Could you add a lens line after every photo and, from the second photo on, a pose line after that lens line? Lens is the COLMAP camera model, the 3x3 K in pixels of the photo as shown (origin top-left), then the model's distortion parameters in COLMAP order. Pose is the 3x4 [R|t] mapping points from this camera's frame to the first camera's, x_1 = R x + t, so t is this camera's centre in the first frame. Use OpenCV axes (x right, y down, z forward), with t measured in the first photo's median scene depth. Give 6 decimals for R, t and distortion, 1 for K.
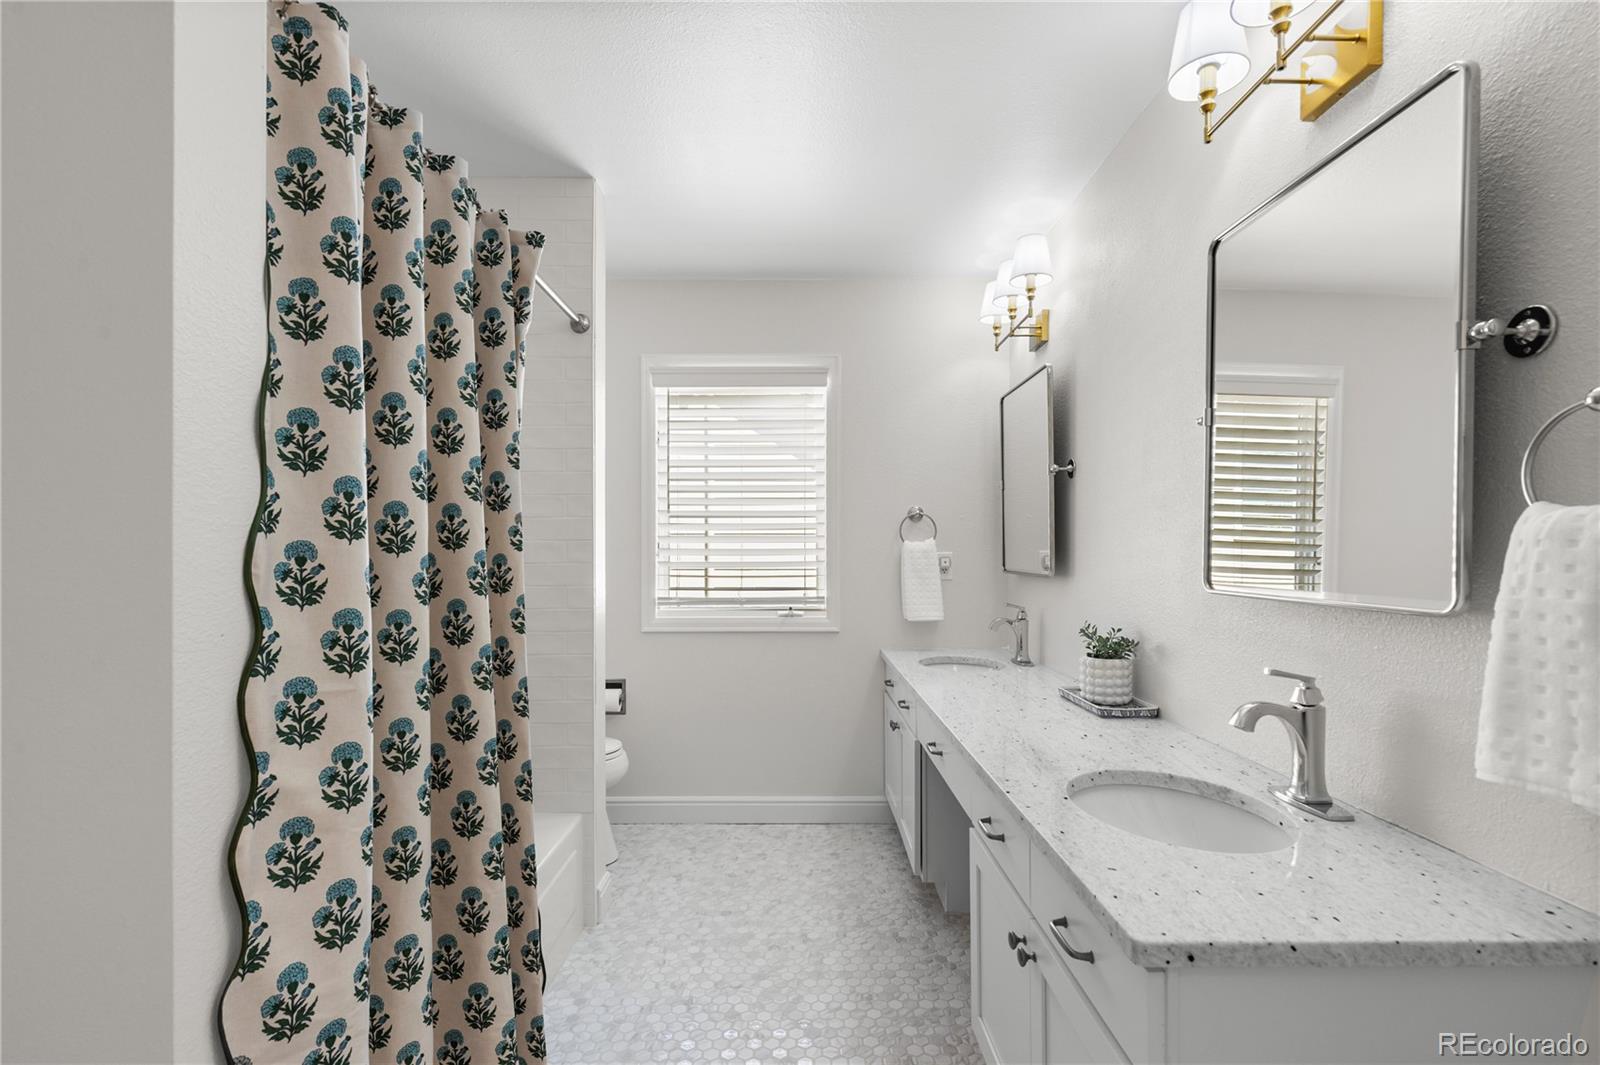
lens RADIAL K [[706.1, 0, 804.9], [0, 706.1, 546.7], [0, 0, 1]] dist [-0.001913, -0.000355]
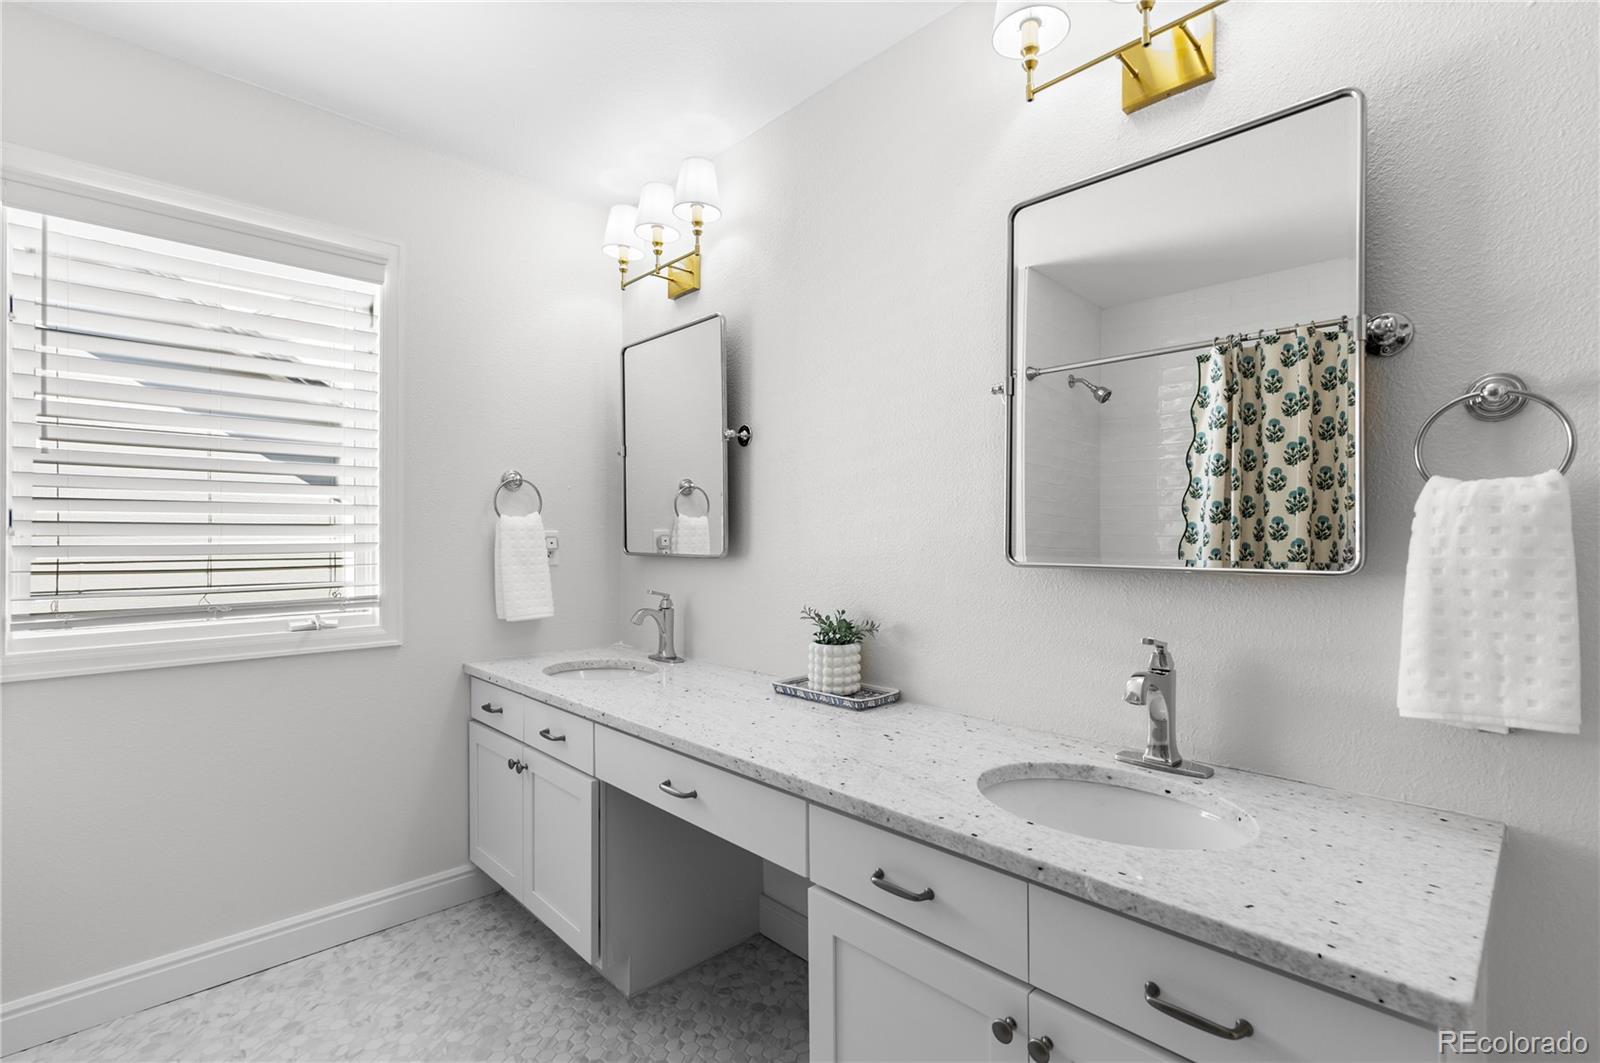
lens RADIAL K [[714.7, 0, 800.0], [0, 714.7, 531.5], [0, 0, 1]] dist [-0.000072, -0.000638]
pose [[0.727633, 0.004327, 0.685953, -0.255505], [-0.003658, 0.999990, -0.002427, 0.017027], [-0.685957, -0.000743, 0.727642, 0.390927]]
